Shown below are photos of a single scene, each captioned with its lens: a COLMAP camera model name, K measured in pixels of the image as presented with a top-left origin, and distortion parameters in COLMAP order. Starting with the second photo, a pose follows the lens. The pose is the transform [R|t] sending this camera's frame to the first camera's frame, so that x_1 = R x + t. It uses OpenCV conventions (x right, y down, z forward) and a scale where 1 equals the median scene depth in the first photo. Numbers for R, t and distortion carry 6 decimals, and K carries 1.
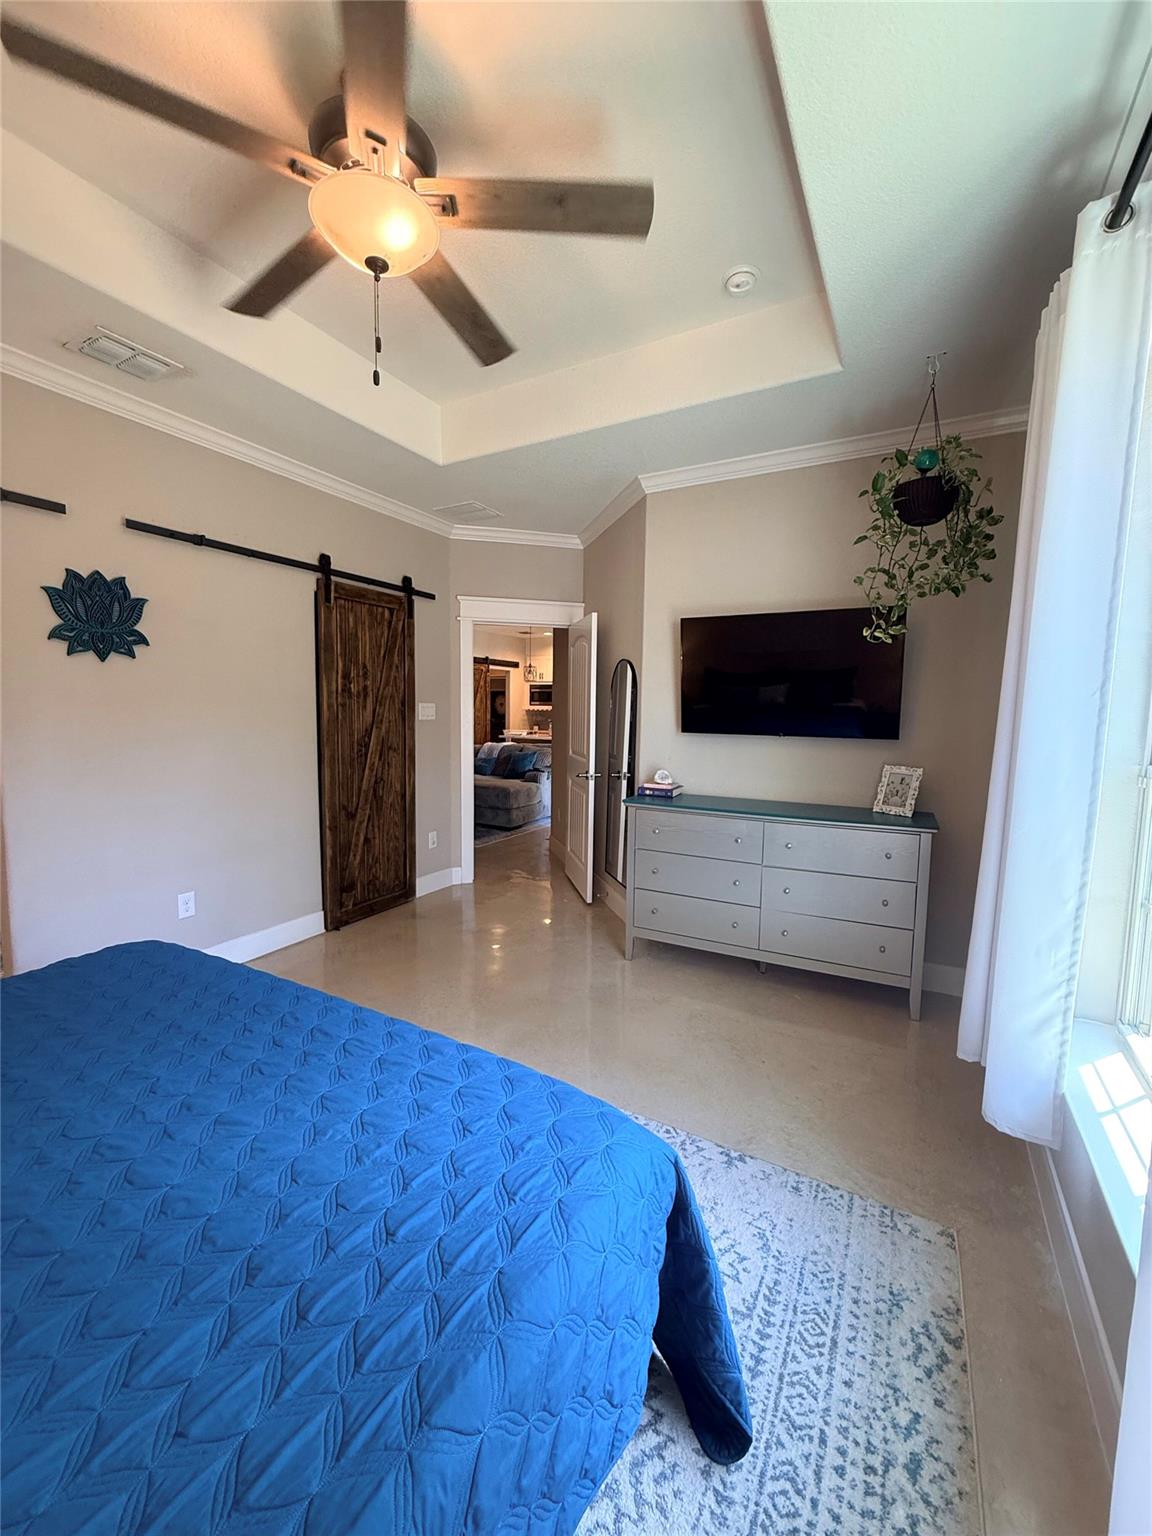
lens RADIAL K [[613.8, 0, 577.3], [0, 613.8, 766.4], [0, 0, 1]] dist [0.000652, -0.000128]
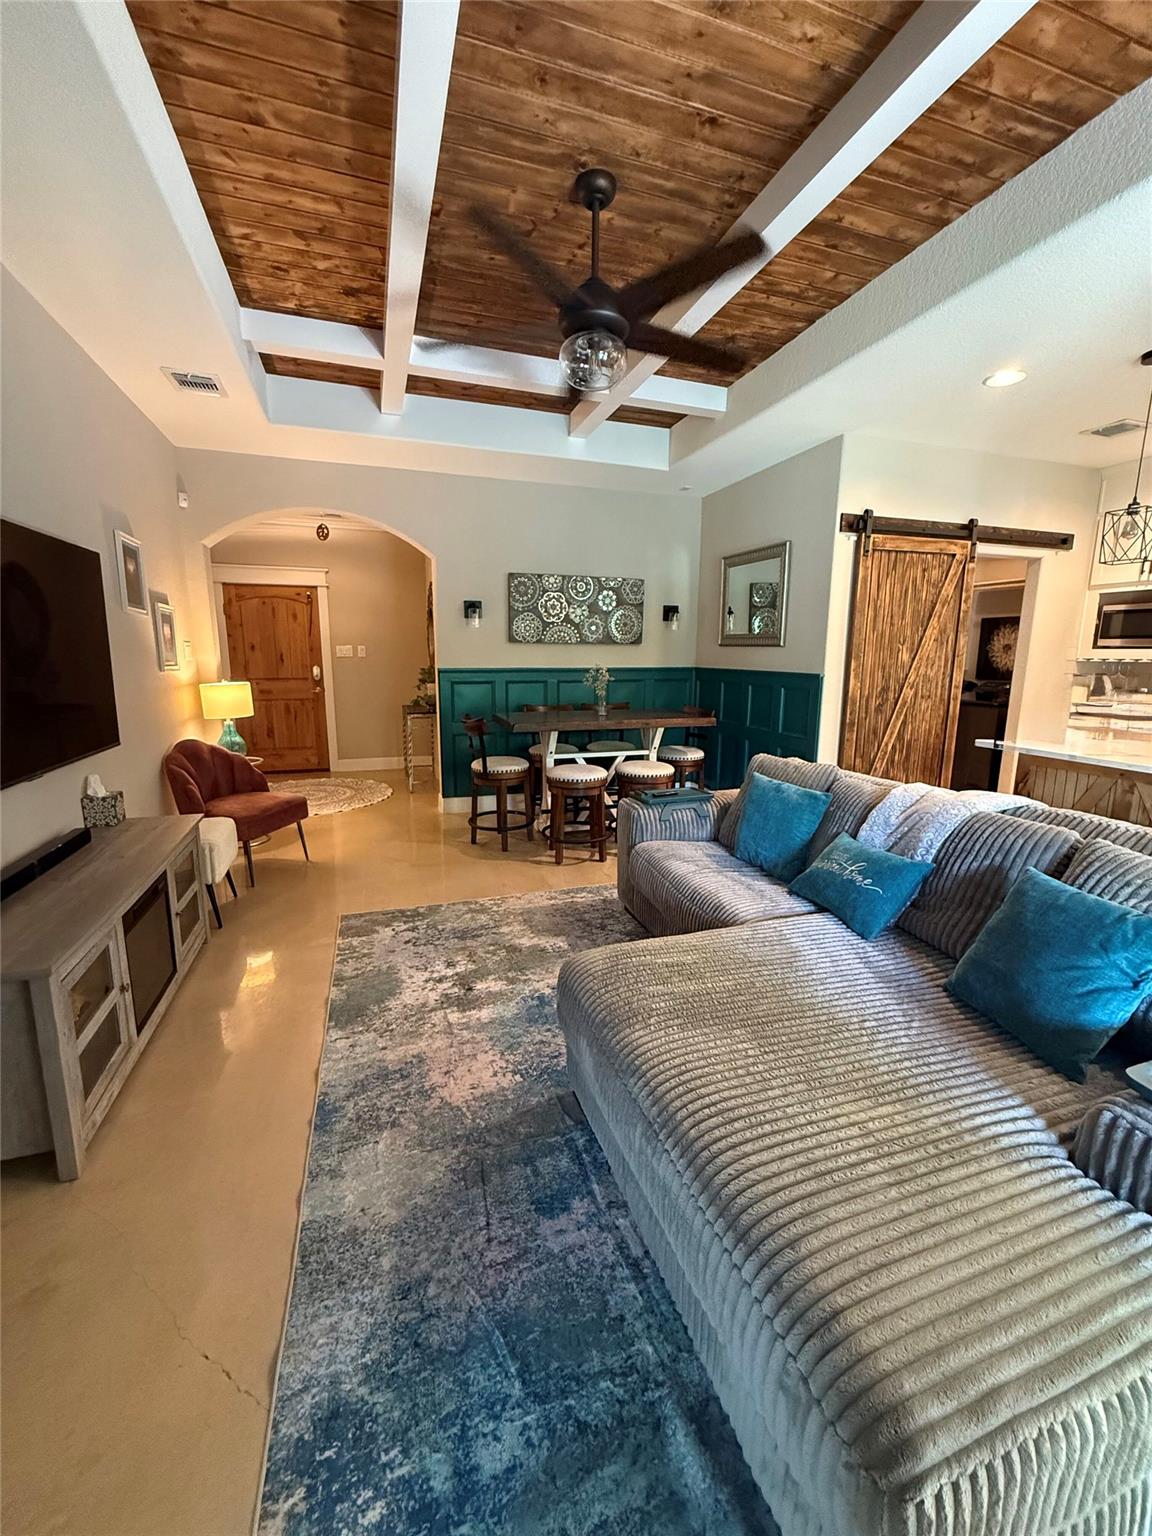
lens RADIAL K [[613.8, 0, 575.0], [0, 613.8, 762.3], [0, 0, 1]] dist [0.000652, -0.000128]
pose [[0.740694, 0.112084, -0.662427, -0.055717], [-0.061558, 0.993160, 0.099214, -0.047795], [0.669016, -0.032709, 0.742528, 0.507232]]
